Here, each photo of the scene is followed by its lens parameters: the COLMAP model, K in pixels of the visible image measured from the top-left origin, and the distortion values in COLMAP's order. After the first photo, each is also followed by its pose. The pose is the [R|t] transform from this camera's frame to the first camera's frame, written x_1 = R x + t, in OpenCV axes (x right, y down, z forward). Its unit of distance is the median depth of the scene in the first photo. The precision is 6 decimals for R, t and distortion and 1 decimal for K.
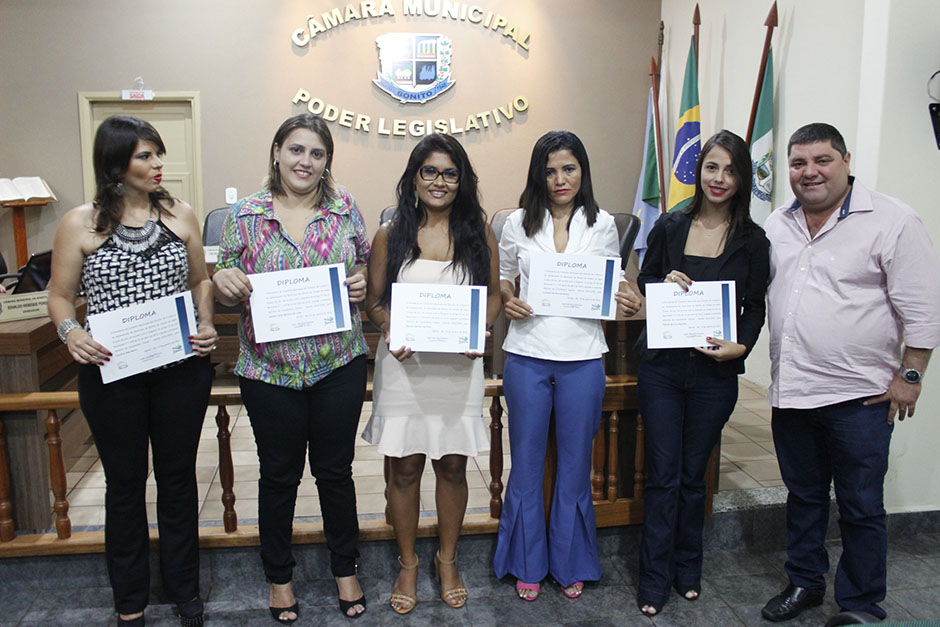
lens RADIAL K [[776.9, 0, 466.9], [0, 776.9, 280.5], [0, 0, 1]] dist [-0.105695, 0.012436]
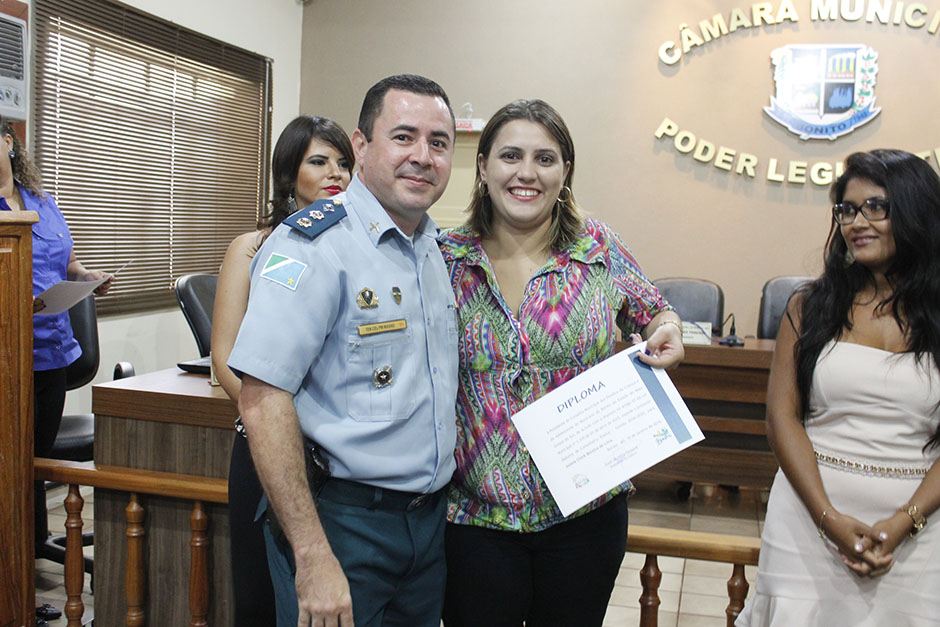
lens RADIAL K [[977.4, 0, 470.4], [0, 977.4, 276.1], [0, 0, 1]] dist [-0.076853, 0.029635]
pose [[0.911373, 0.054806, -0.407917, 0.010728], [-0.093210, 0.992828, -0.074857, -0.002134], [0.400889, 0.106245, 0.909945, 0.050583]]
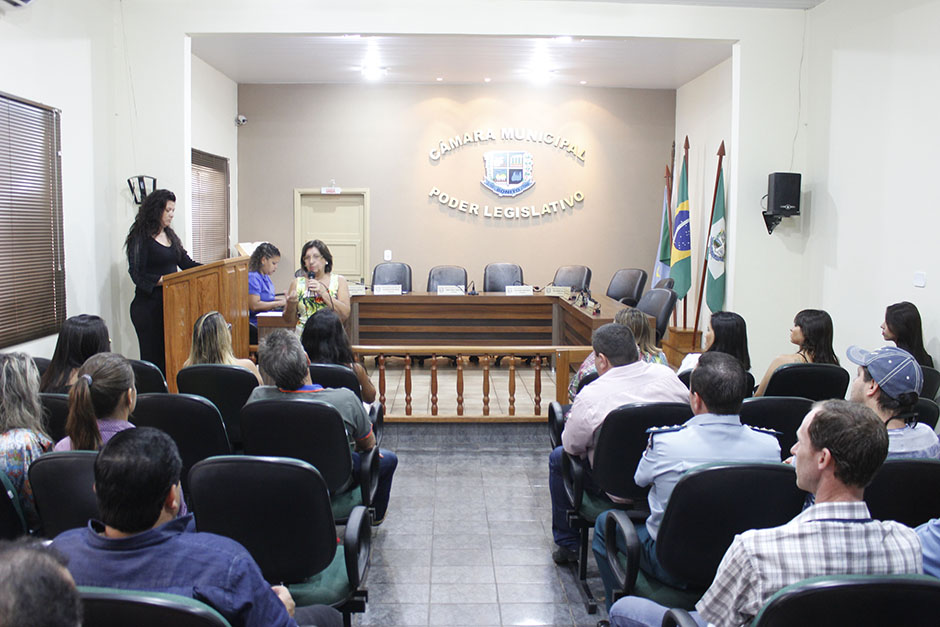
lens RADIAL K [[776.9, 0, 466.9], [0, 776.9, 280.5], [0, 0, 1]] dist [-0.105695, 0.012436]
pose [[0.990996, 0.011709, -0.133378, 0.058616], [-0.022100, 0.996809, -0.076698, 0.055665], [0.132055, 0.078955, 0.988093, -0.514720]]
